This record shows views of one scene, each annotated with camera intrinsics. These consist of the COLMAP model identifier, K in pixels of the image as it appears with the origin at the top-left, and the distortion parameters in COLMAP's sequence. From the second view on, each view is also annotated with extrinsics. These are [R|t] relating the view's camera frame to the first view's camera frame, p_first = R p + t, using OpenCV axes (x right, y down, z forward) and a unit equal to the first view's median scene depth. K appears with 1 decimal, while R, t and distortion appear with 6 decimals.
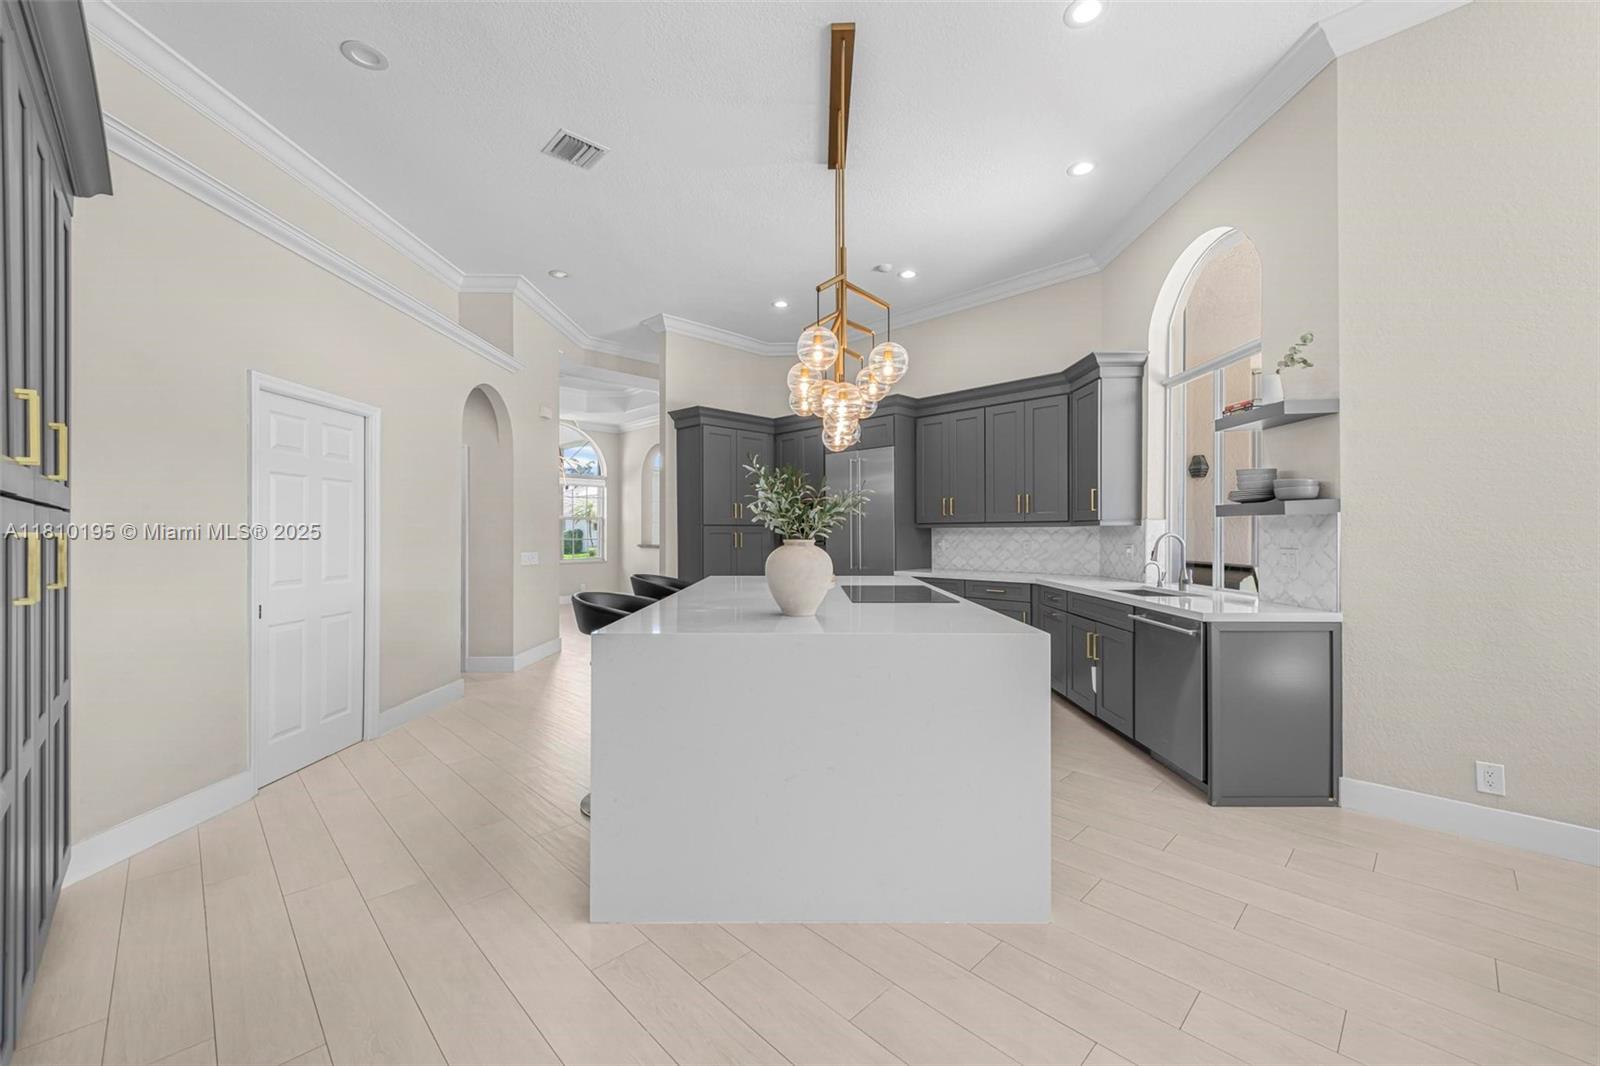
lens RADIAL K [[638.8, 0, 803.6], [0, 638.8, 537.7], [0, 0, 1]] dist [-0.001132, -0.000020]
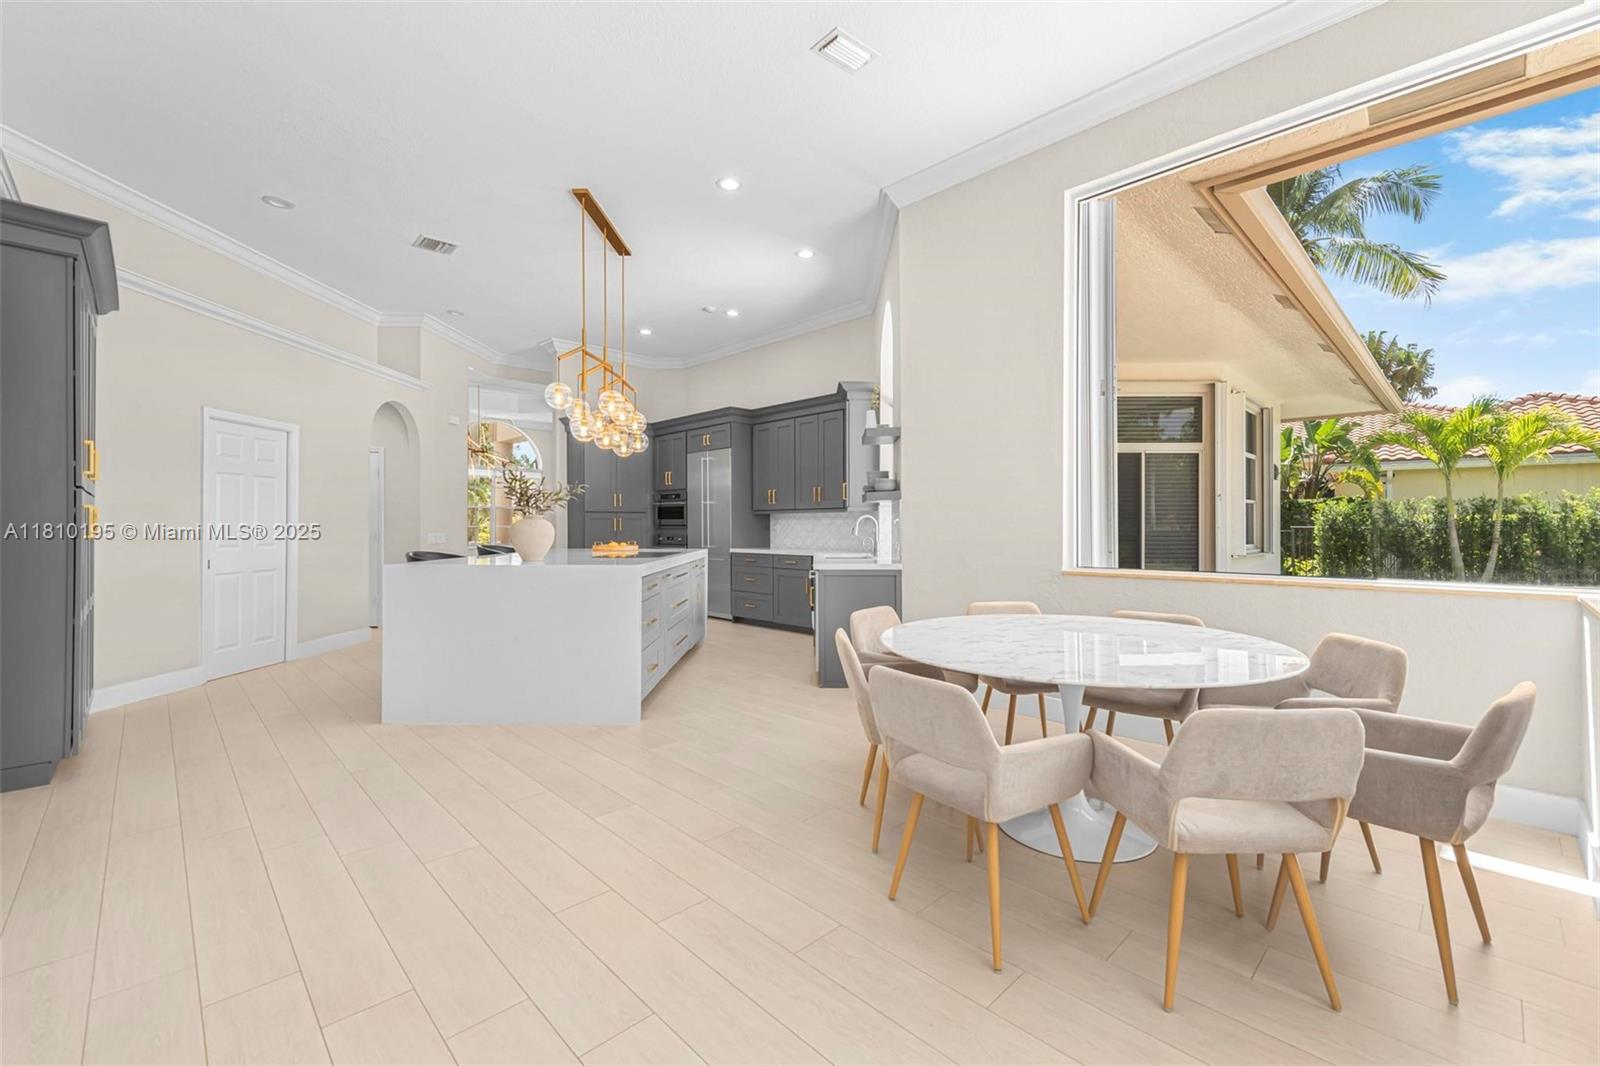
lens RADIAL K [[651.1, 0, 797.3], [0, 651.1, 527.7], [0, 0, 1]] dist [-0.010423, 0.000011]
pose [[0.999969, 0.001730, 0.007670, 0.340336], [-0.001709, 0.999995, -0.002696, 0.019458], [-0.007675, 0.002682, 0.999967, -0.347266]]
